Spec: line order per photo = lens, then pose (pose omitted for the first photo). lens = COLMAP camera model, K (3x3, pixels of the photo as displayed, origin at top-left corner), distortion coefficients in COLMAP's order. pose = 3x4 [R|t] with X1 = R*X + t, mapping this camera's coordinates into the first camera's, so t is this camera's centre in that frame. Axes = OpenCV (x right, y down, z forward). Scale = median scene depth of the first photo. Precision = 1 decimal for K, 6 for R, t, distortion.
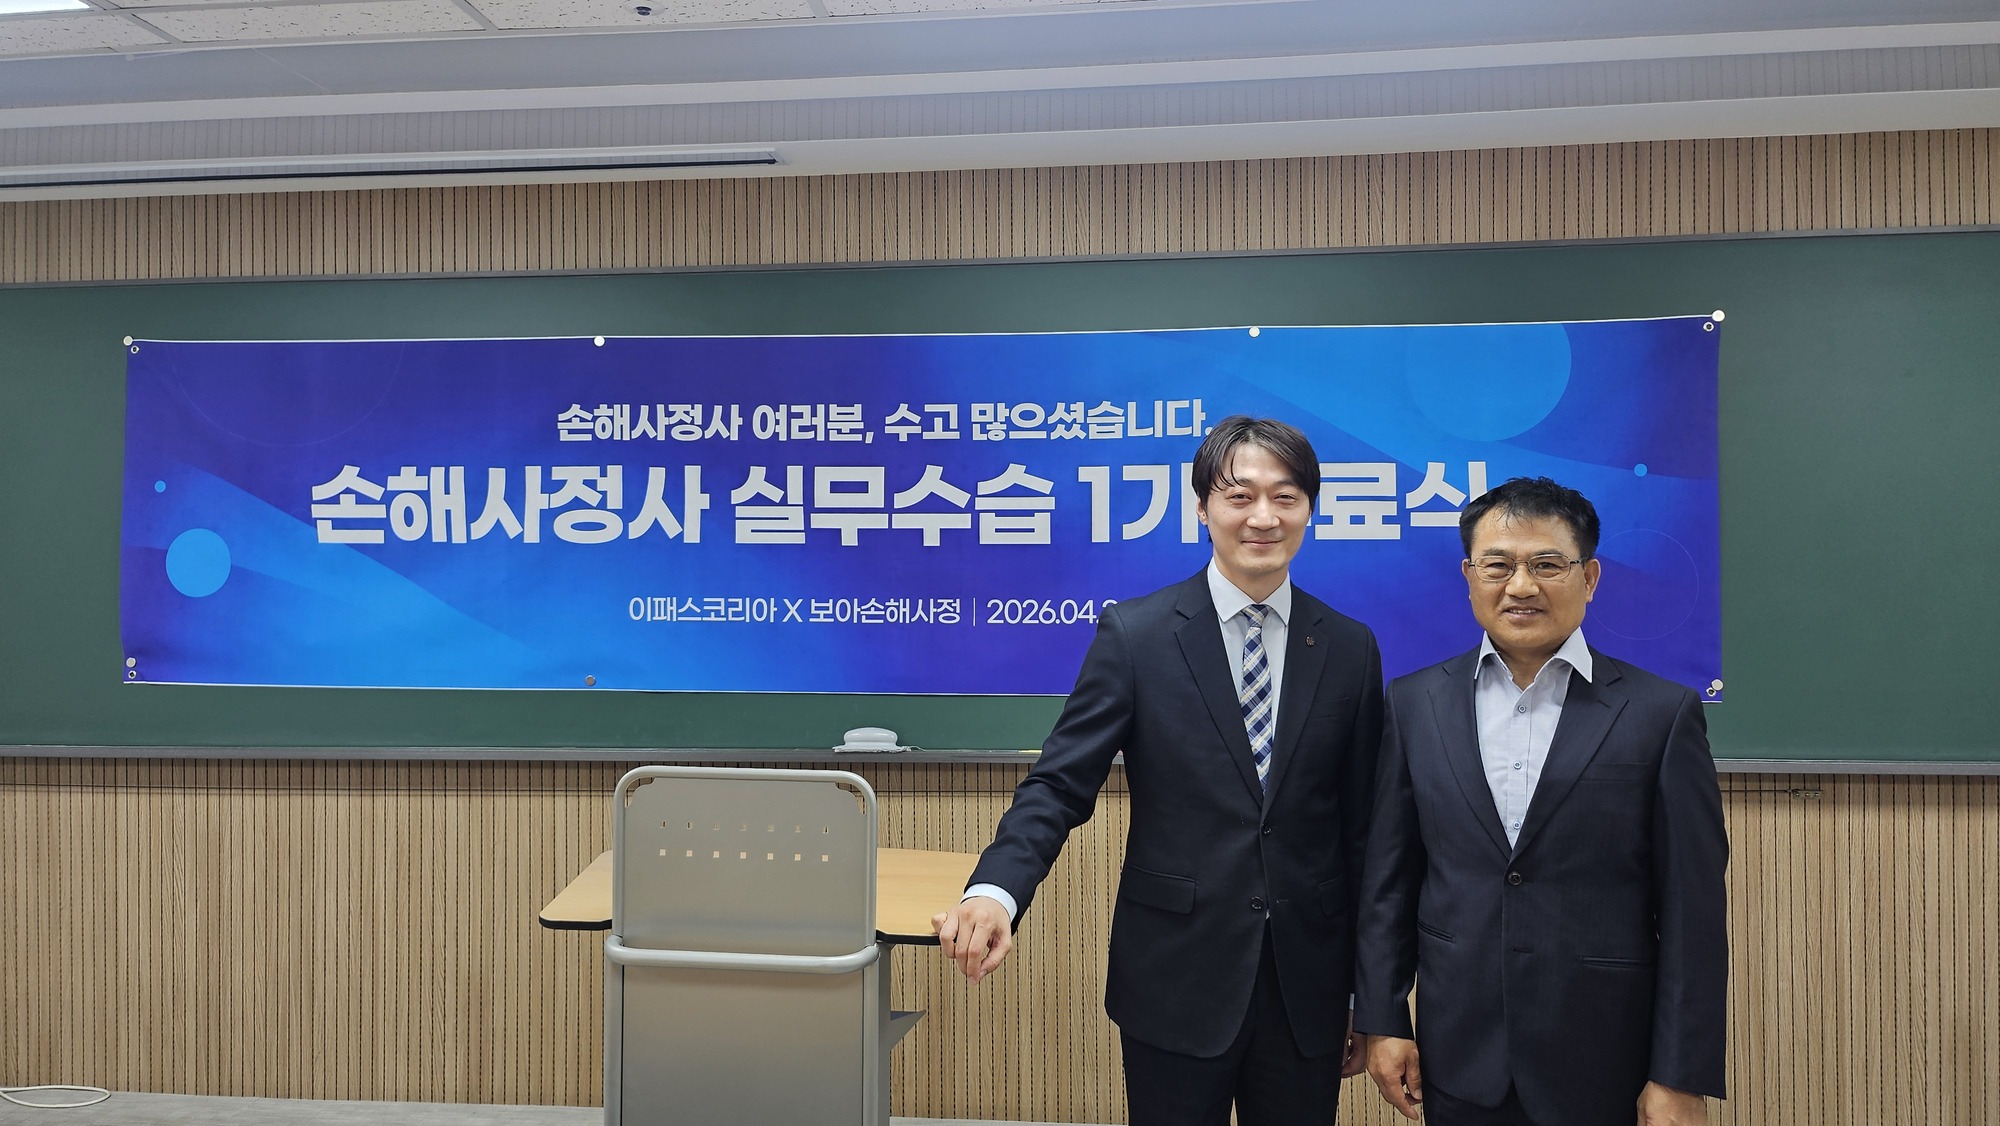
lens RADIAL K [[1396.7, 0, 985.5], [0, 1396.7, 549.4], [0, 0, 1]] dist [0.076151, -0.088337]
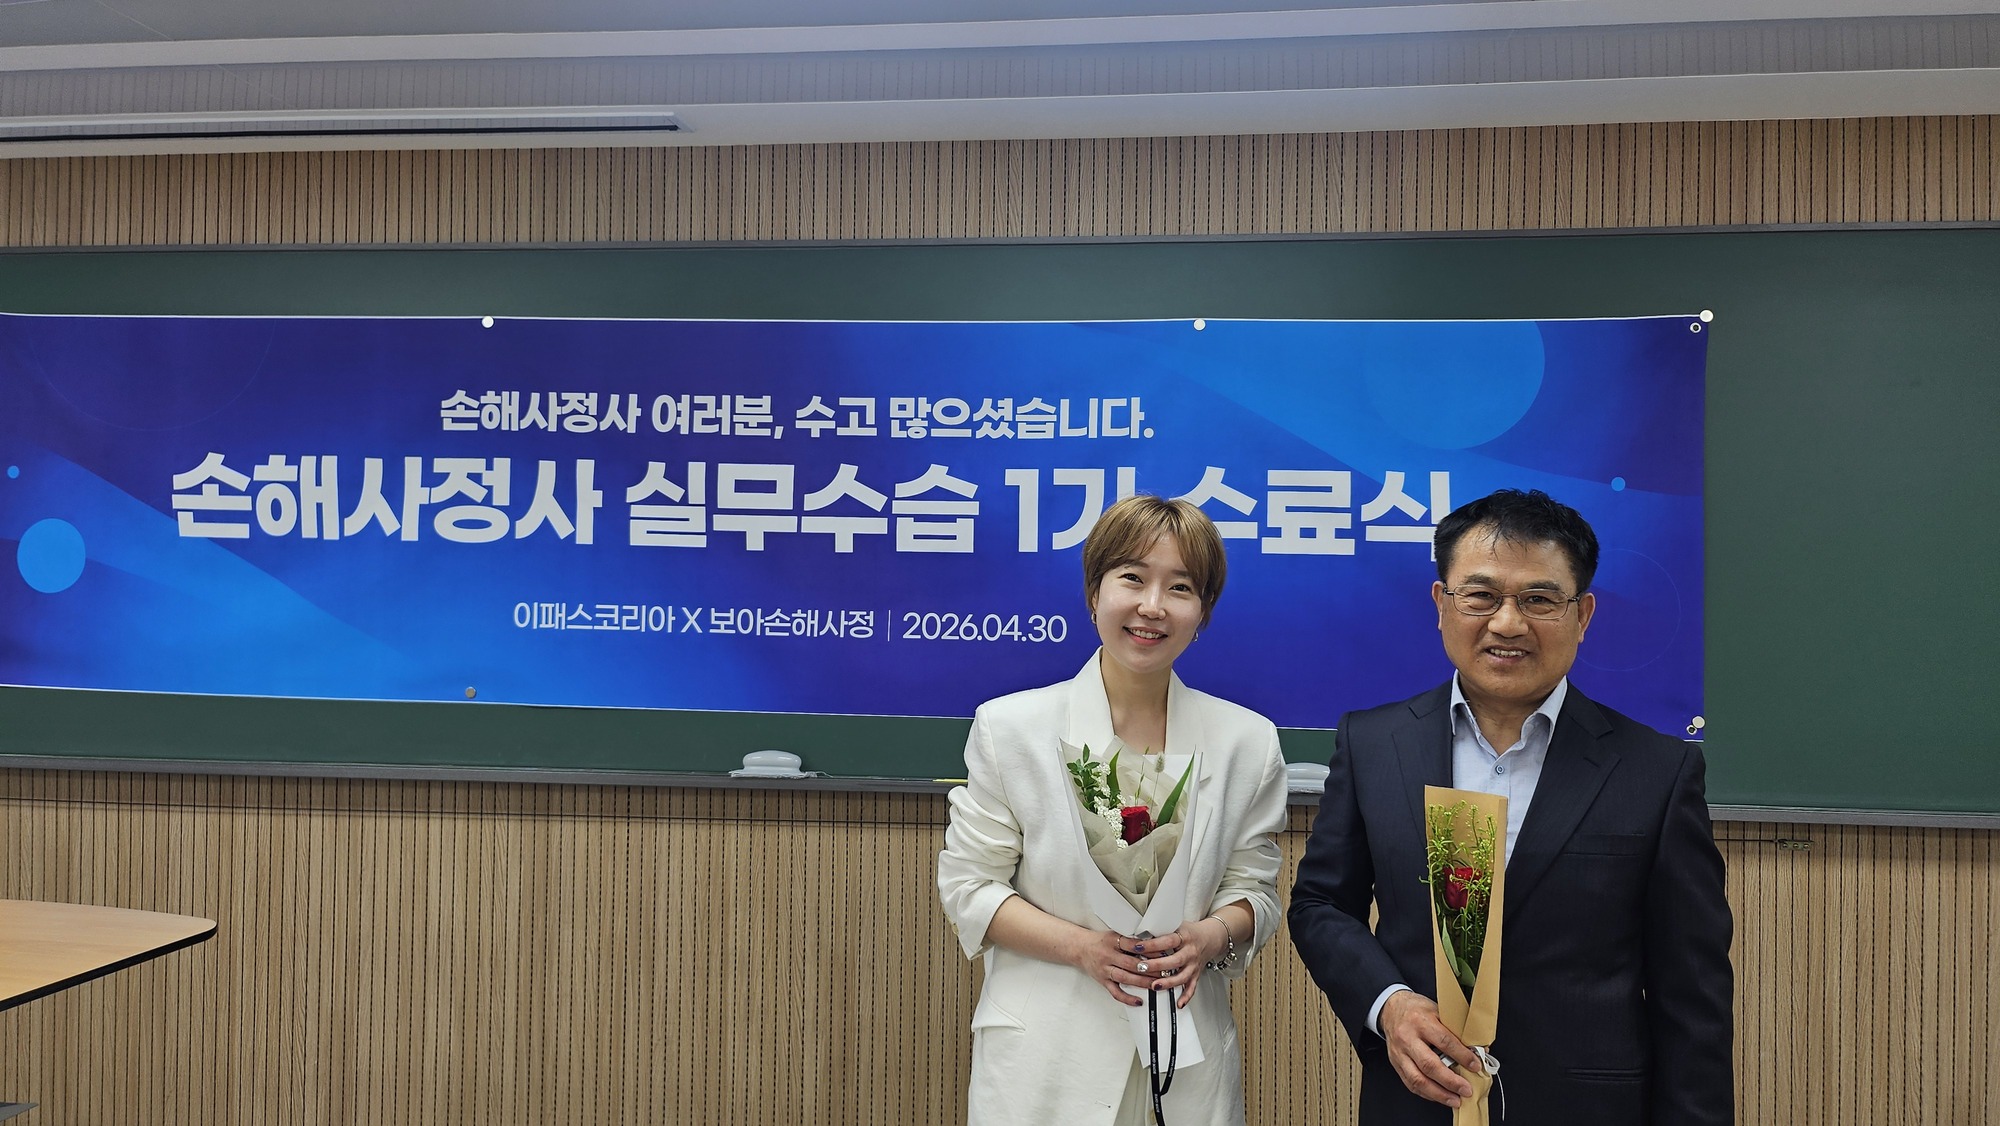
lens RADIAL K [[1396.7, 0, 997.4], [0, 1396.7, 554.0], [0, 0, 1]] dist [0.076151, -0.088337]
pose [[0.999811, 0.019259, -0.002692, 0.063705], [-0.019270, 0.999806, -0.004041, 0.000259], [0.002613, 0.004092, 0.999988, 0.085406]]
